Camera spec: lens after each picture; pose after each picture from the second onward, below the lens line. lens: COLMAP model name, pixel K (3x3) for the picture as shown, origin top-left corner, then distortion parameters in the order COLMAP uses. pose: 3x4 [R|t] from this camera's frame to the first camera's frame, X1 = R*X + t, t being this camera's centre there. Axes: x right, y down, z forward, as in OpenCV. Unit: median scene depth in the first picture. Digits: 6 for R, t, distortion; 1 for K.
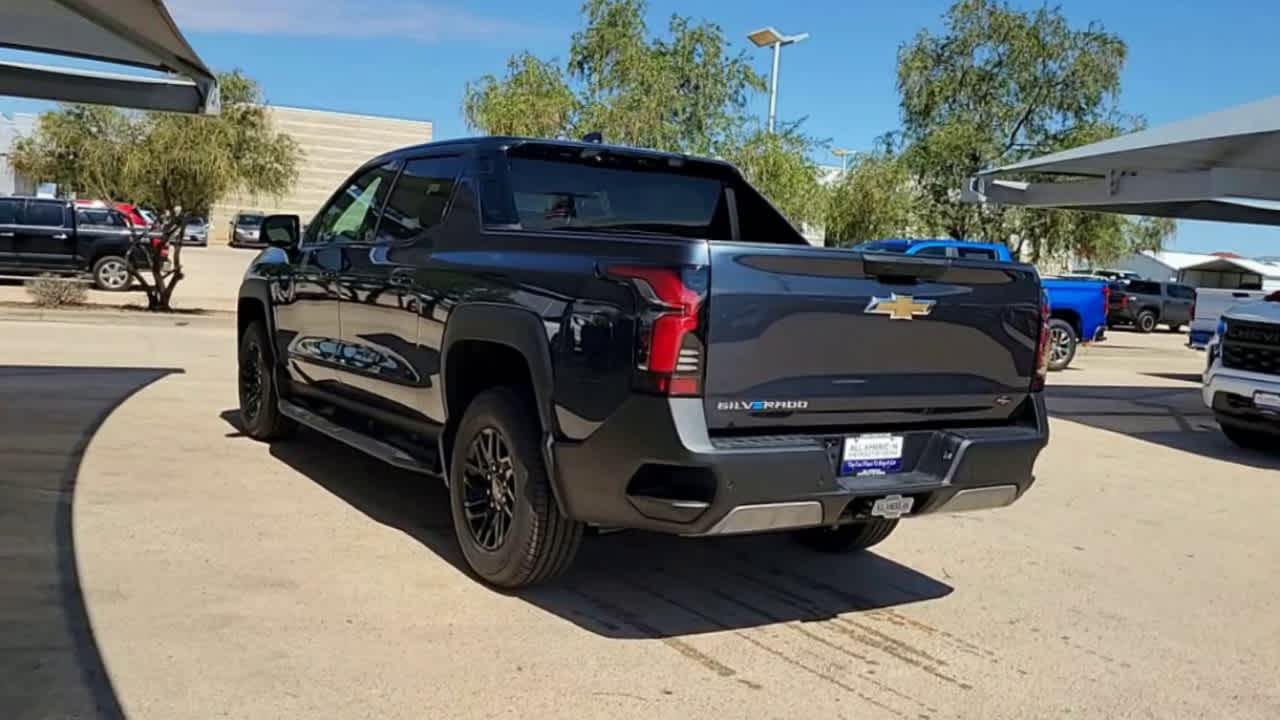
lens RADIAL K [[1199.7, 0, 641.6], [0, 1199.7, 378.7], [0, 0, 1]] dist [0.007816, 0.011353]
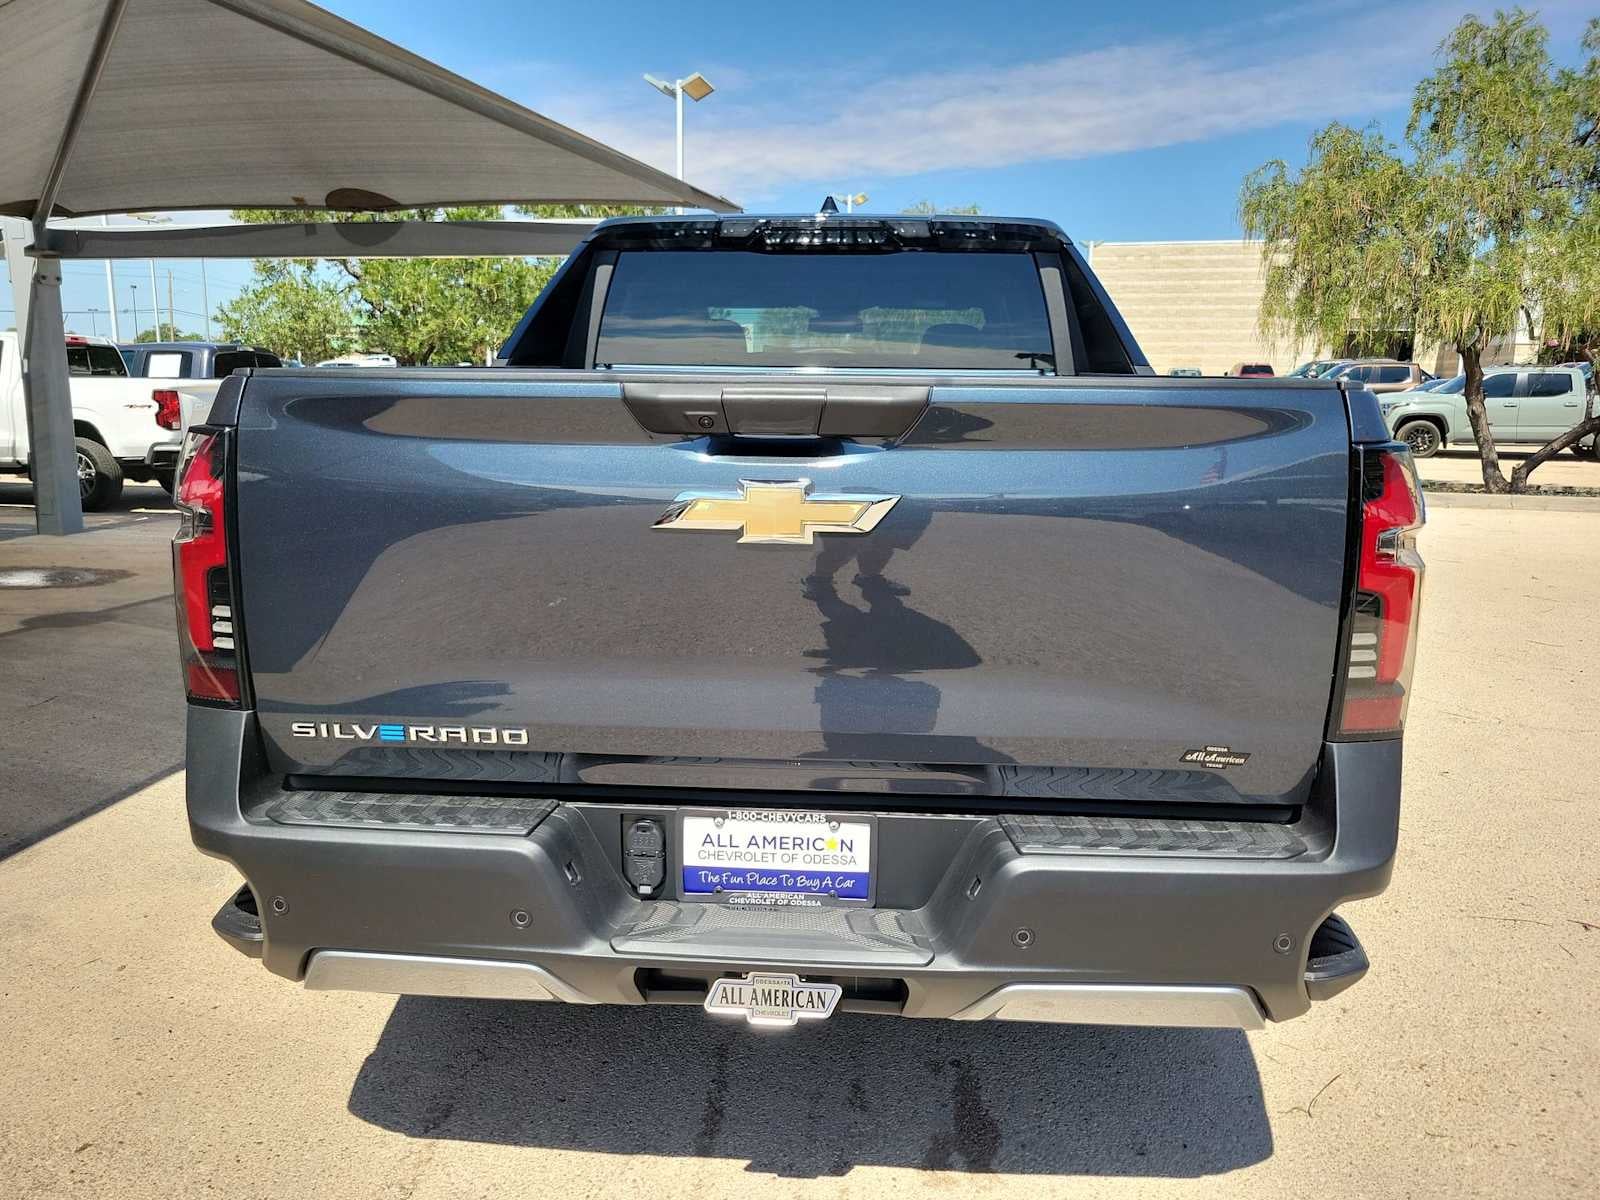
lens RADIAL K [[1225.4, 0, 766.1], [0, 1225.4, 606.7], [0, 0, 1]] dist [0.024166, -0.005079]
pose [[0.801012, 0.057830, -0.595849, 0.153875], [-0.021618, 0.997468, 0.067747, -0.018986], [0.598258, -0.041385, 0.800234, 0.228566]]
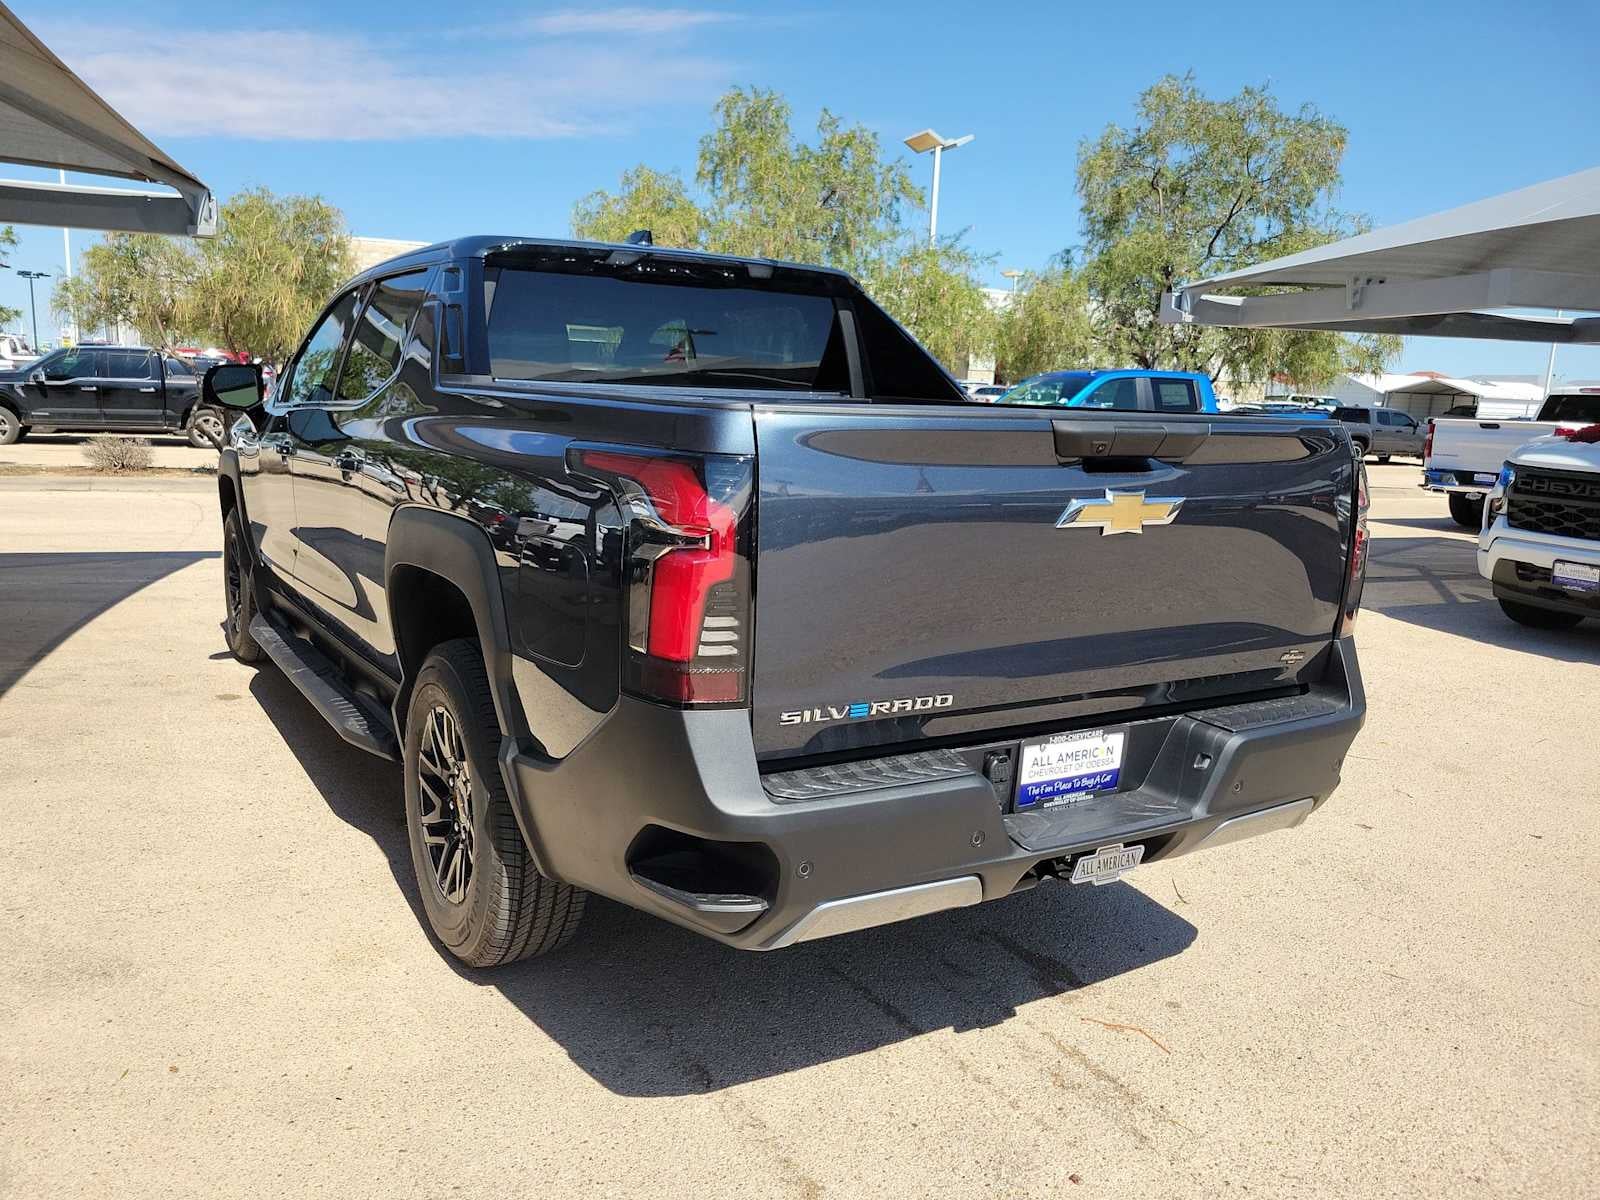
lens RADIAL K [[1225.4, 0, 766.1], [0, 1225.4, 606.7], [0, 0, 1]] dist [0.024166, -0.005079]
pose [[0.999214, -0.019292, -0.034637, 0.024013], [0.021715, 0.997240, 0.071004, -0.020402], [0.033171, -0.071700, 0.996874, 0.145239]]
